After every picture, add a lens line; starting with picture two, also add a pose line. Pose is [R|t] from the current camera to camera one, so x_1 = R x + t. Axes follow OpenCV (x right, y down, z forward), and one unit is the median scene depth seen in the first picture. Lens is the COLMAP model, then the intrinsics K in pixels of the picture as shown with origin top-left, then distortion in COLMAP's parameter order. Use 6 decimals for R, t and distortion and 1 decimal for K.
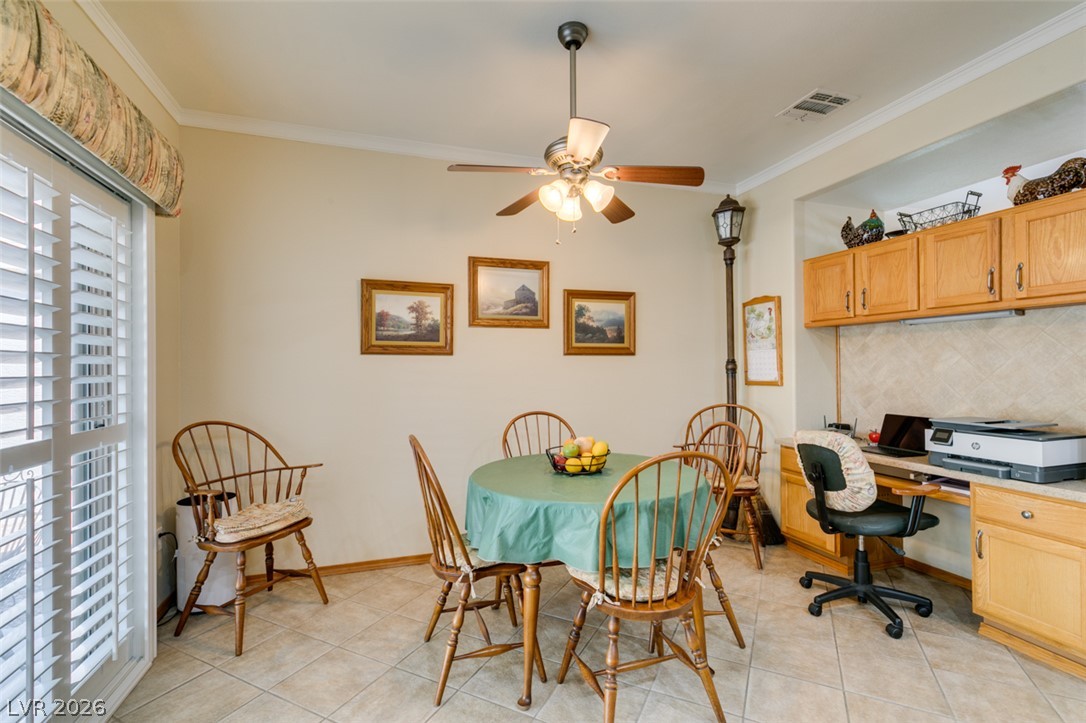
lens RADIAL K [[487.9, 0, 543.0], [0, 487.9, 361.5], [0, 0, 1]] dist [-0.000980, -0.000164]
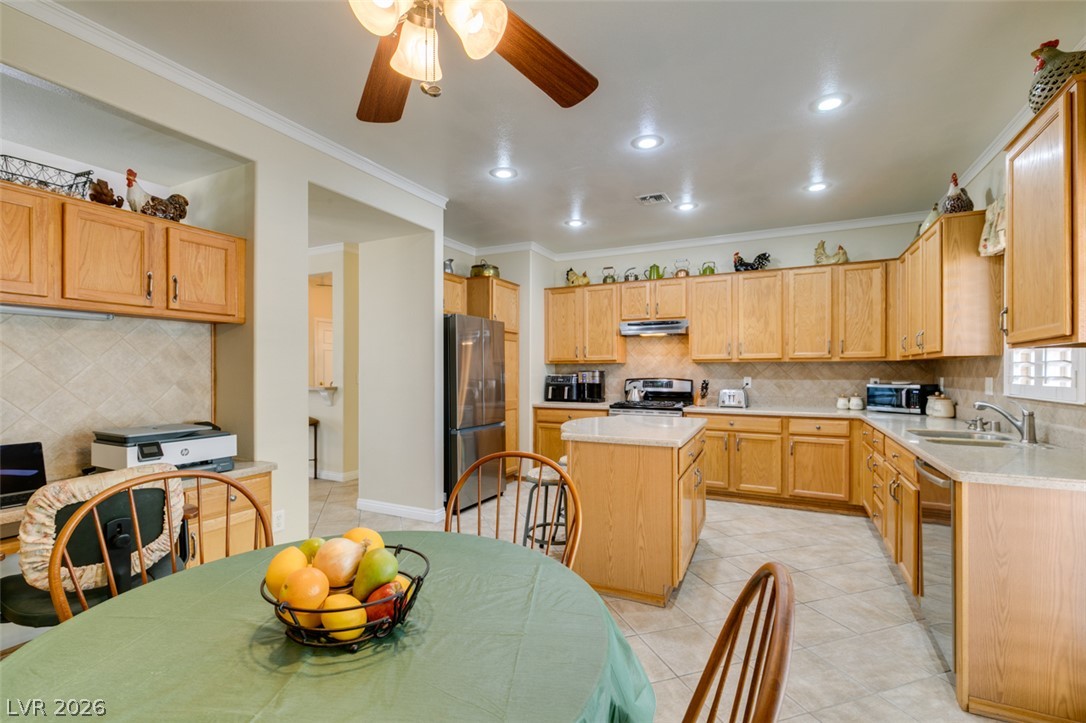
lens RADIAL K [[489.2, 0, 541.0], [0, 489.2, 372.7], [0, 0, 1]] dist [-0.002242, -0.000808]
pose [[-0.707297, 0.004531, 0.706902, -0.239844], [-0.002897, 0.999952, -0.009308, 0.011913], [-0.706910, -0.008631, -0.707250, 0.836051]]
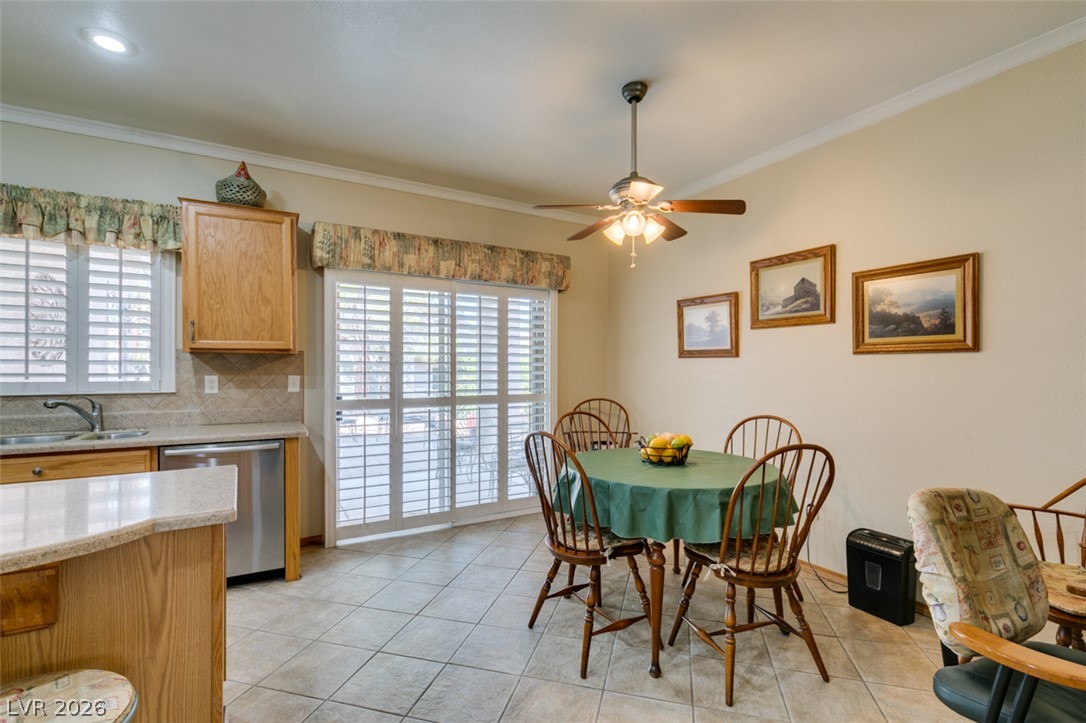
lens RADIAL K [[487.4, 0, 542.1], [0, 487.4, 369.8], [0, 0, 1]] dist [-0.002257, -0.000872]
pose [[0.203600, 0.009578, -0.979007, 0.786674], [0.008933, 0.999892, 0.011640, -0.001094], [0.979013, -0.011115, 0.203492, 0.354176]]
